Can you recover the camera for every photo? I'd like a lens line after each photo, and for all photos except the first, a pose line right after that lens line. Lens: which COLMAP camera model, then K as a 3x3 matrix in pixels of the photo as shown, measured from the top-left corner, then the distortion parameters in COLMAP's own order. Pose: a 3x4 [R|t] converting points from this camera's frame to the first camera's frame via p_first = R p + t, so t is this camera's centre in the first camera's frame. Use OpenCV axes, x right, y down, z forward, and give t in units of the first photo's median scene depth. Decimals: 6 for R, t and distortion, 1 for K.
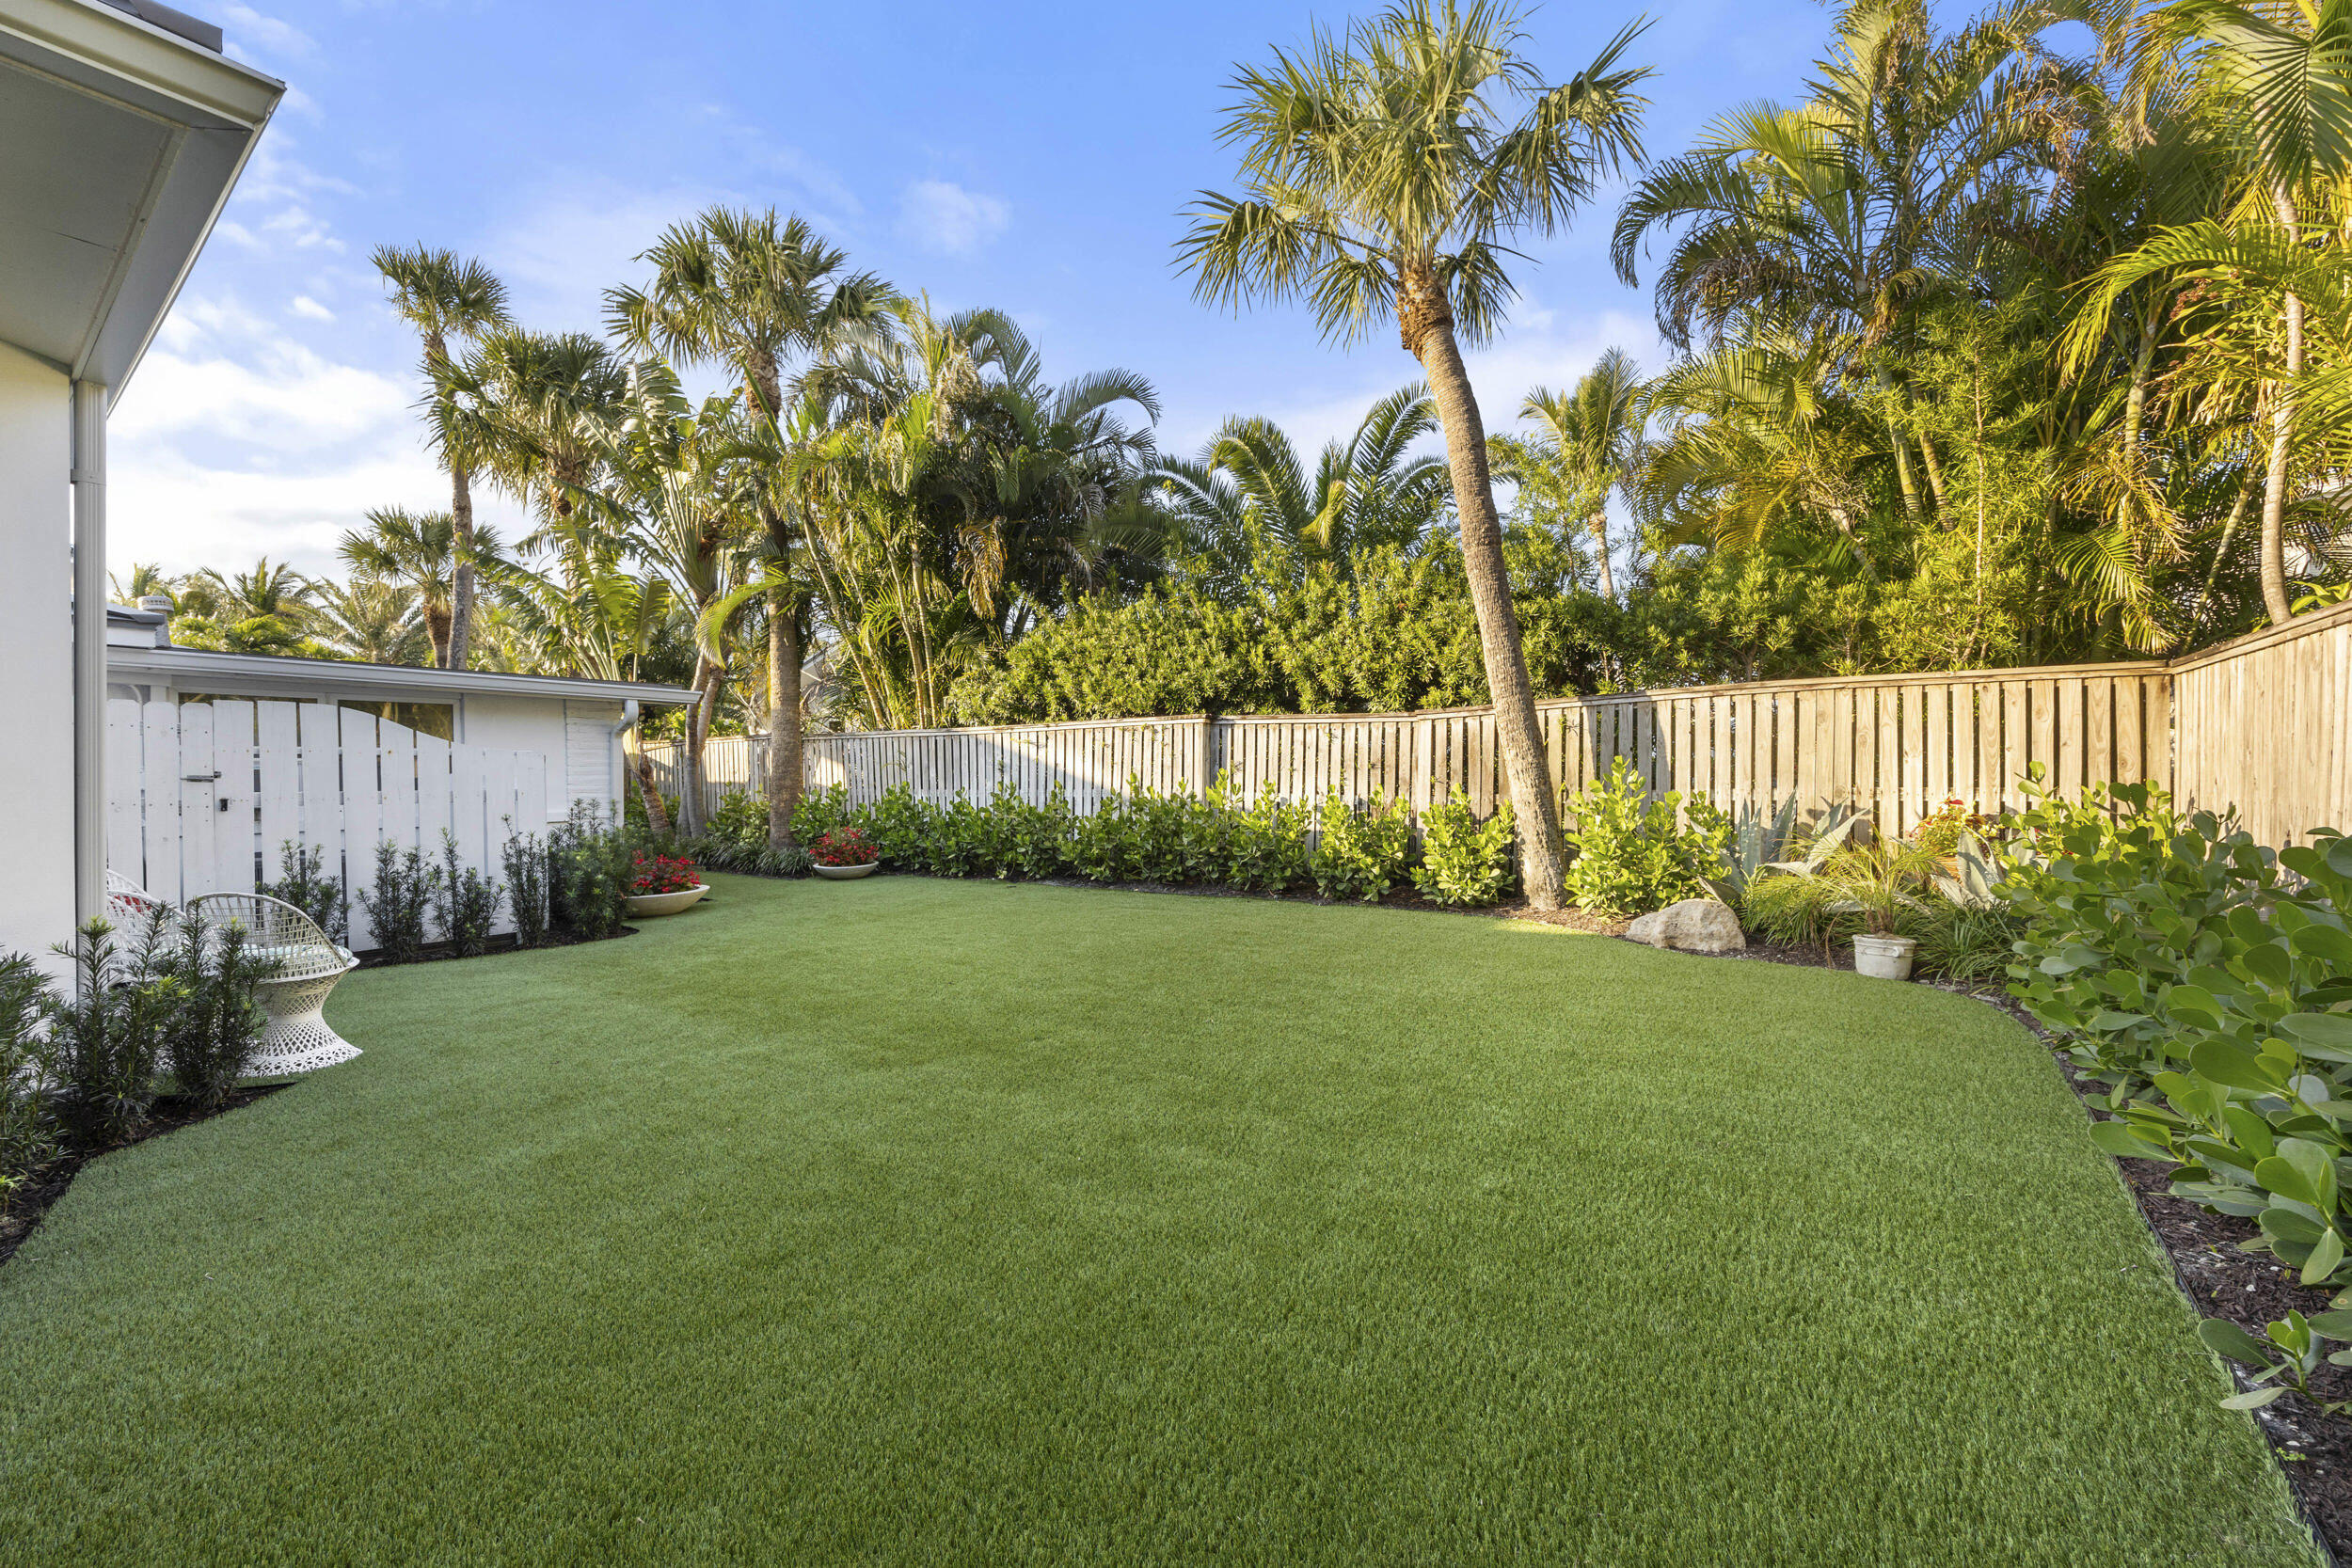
lens RADIAL K [[962.5, 0, 1176.0], [0, 962.5, 784.0], [0, 0, 1]] dist [-0.001011, -0.000105]
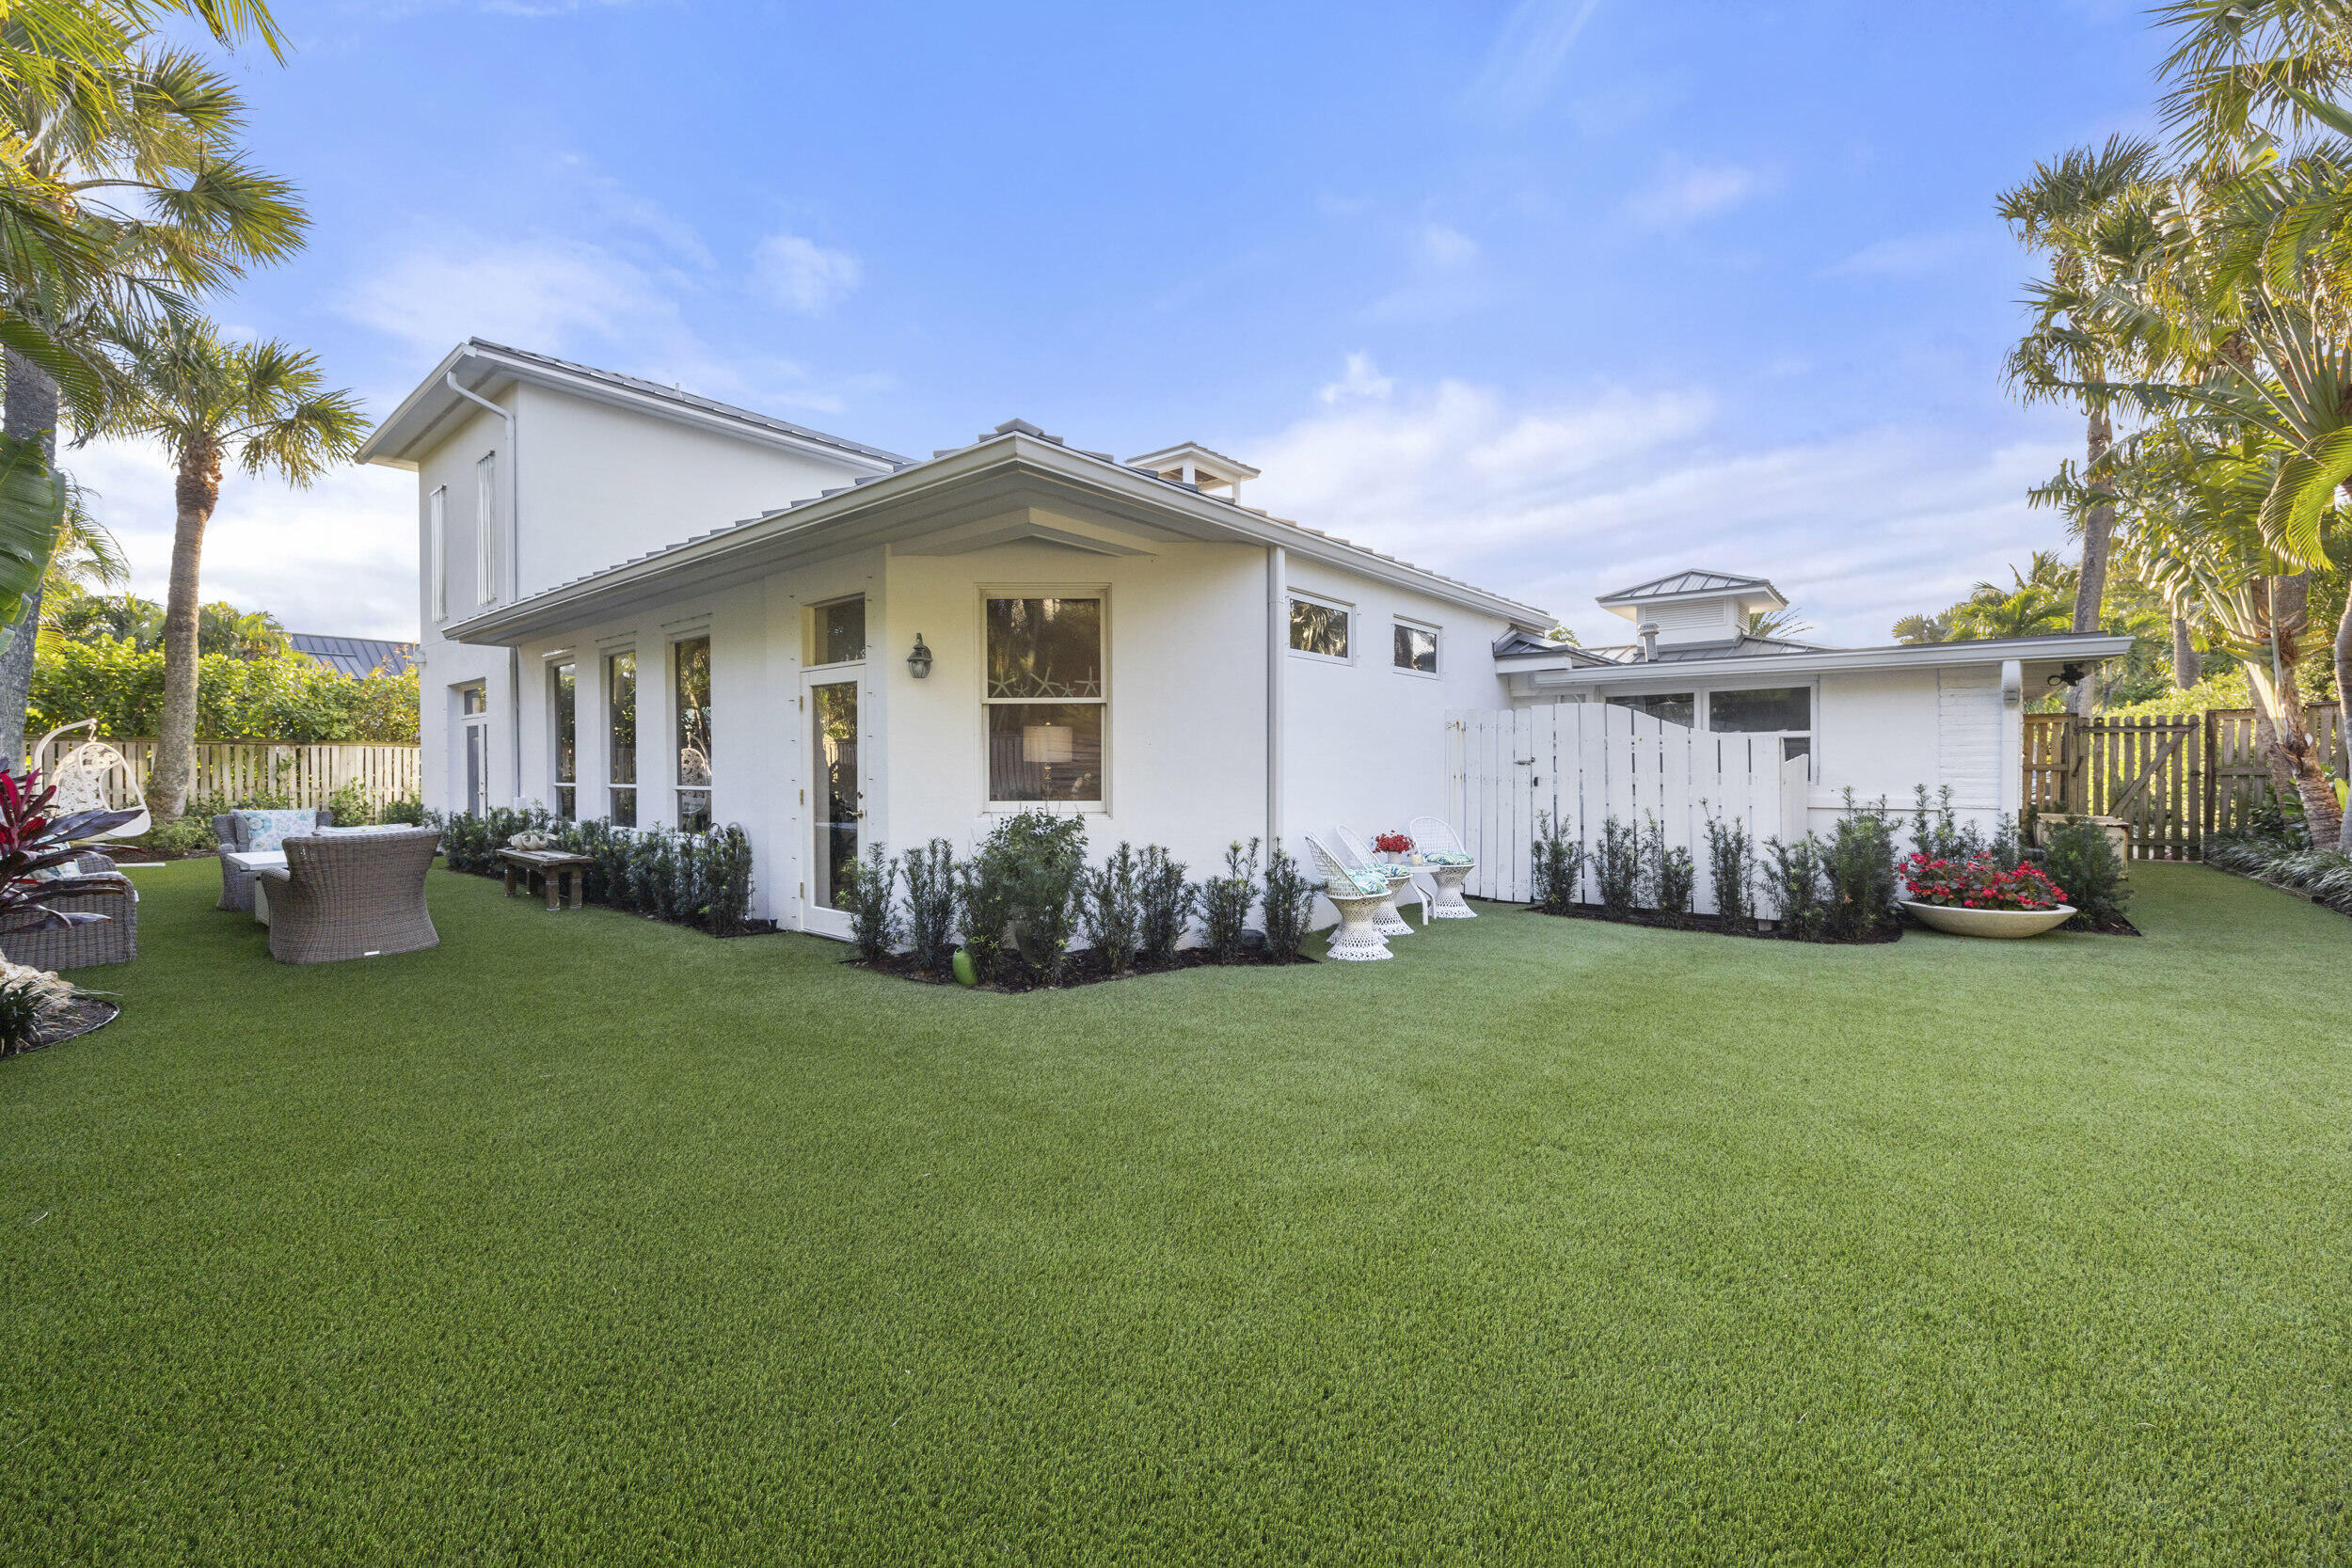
lens RADIAL K [[962.5, 0, 1176.0], [0, 962.5, 784.0], [0, 0, 1]] dist [-0.001011, -0.000105]
pose [[-0.077833, 0.018983, -0.996786, 0.978255], [-0.001287, 0.999816, 0.019141, -0.001818], [0.996966, 0.002773, -0.077794, 1.418649]]
